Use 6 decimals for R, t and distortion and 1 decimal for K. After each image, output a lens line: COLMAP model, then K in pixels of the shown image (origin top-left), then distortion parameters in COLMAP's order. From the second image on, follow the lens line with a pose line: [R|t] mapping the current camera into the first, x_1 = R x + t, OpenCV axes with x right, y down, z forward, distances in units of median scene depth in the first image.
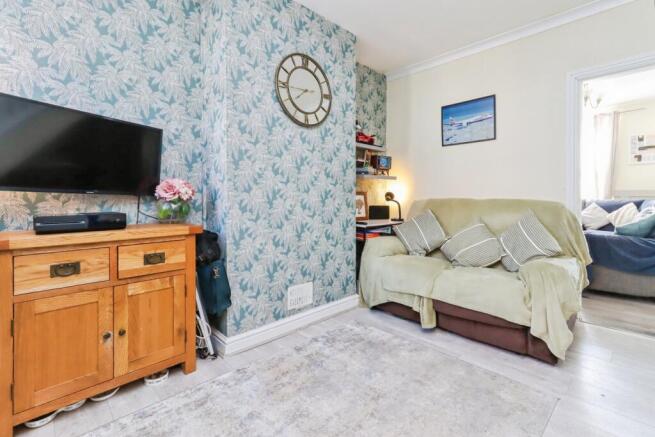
lens RADIAL K [[298.8, 0, 327.5], [0, 298.8, 201.7], [0, 0, 1]] dist [0.001385, 0.000147]
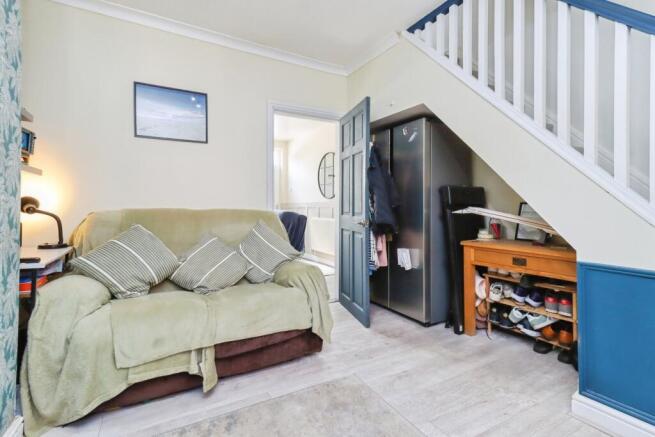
lens RADIAL K [[305.5, 0, 333.3], [0, 305.5, 207.8], [0, 0, 1]] dist [0.012898, 0.000178]
pose [[0.260549, 0.002990, 0.965456, -0.244226], [0.009336, 0.999941, -0.005616, -0.004873], [-0.965415, 0.010477, 0.260506, 0.410251]]
